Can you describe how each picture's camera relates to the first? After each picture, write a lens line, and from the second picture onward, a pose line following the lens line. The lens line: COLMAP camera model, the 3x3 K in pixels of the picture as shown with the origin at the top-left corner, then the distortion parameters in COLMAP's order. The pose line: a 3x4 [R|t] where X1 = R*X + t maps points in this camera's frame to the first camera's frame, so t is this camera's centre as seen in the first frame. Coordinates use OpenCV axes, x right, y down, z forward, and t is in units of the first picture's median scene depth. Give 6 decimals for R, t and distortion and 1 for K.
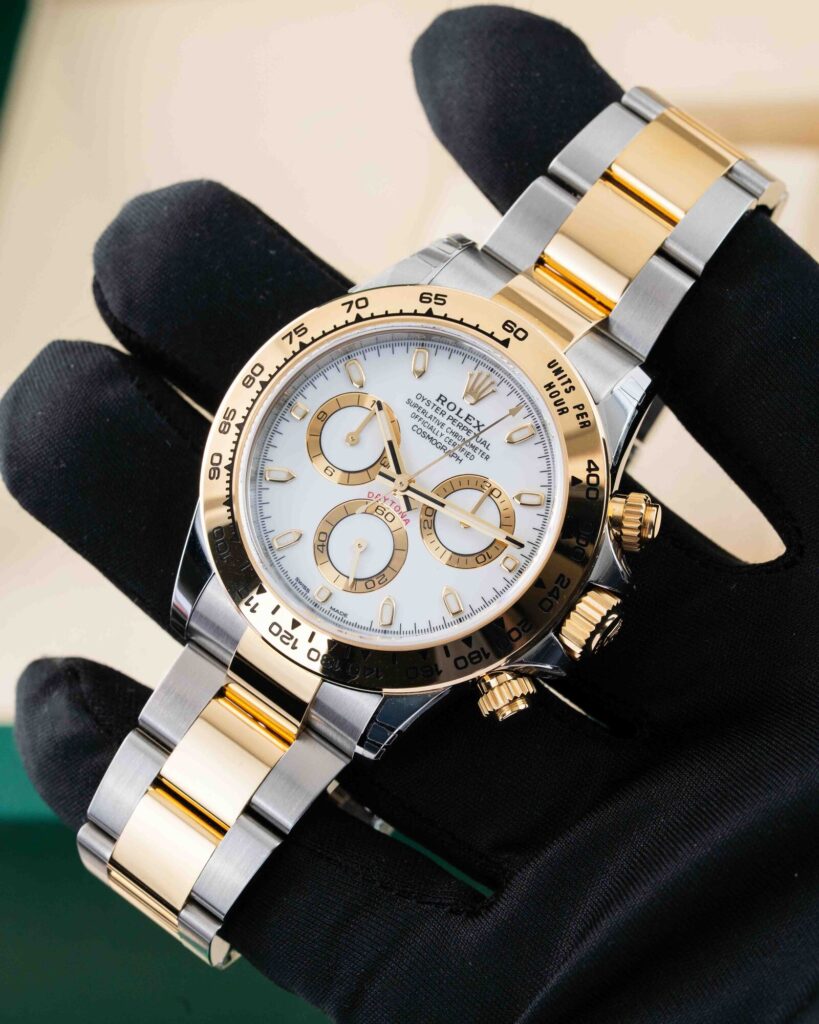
lens RADIAL K [[4960.0, 0, 409.5], [0, 4960.0, 512.0], [0, 0, 1]] dist [-0.282469, -4.680566]
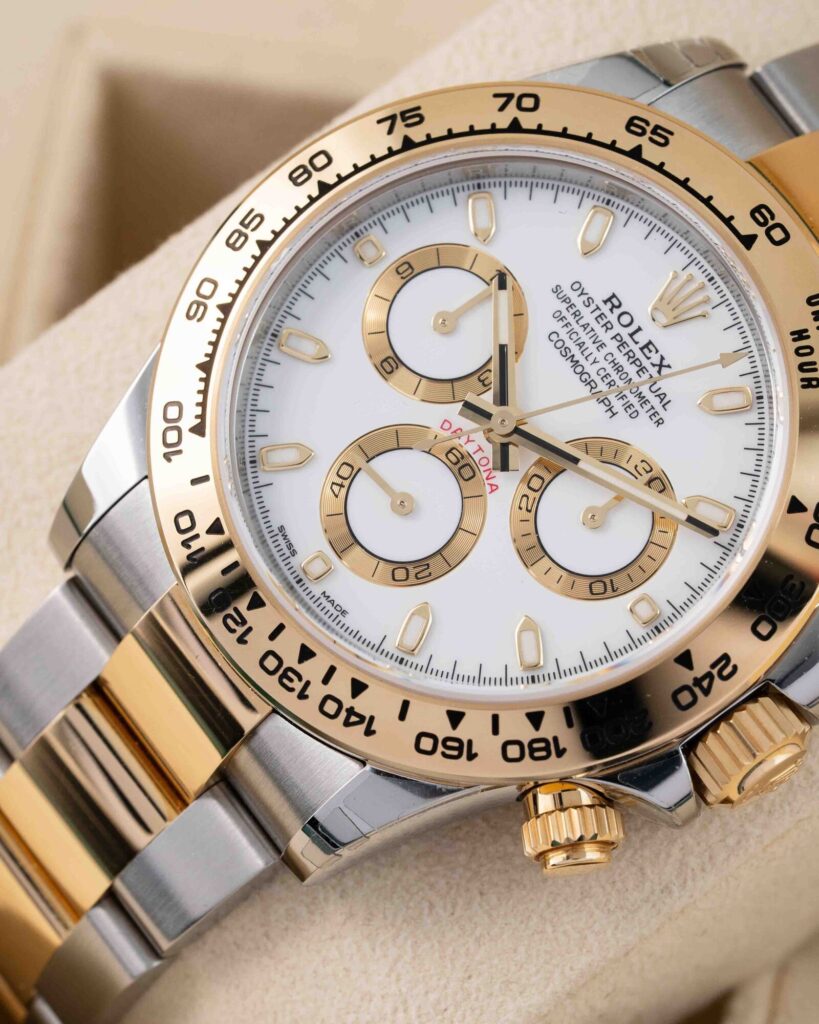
lens RADIAL K [[6967.4, 0, 409.5], [0, 6967.4, 512.0], [0, 0, 1]] dist [-0.163777, -31.635367]
pose [[0.956588, 0.291432, 0.002712, -0.011182], [-0.291437, 0.956588, 0.001980, 0.005802], [-0.002018, -0.002684, 0.999994, 0.192460]]
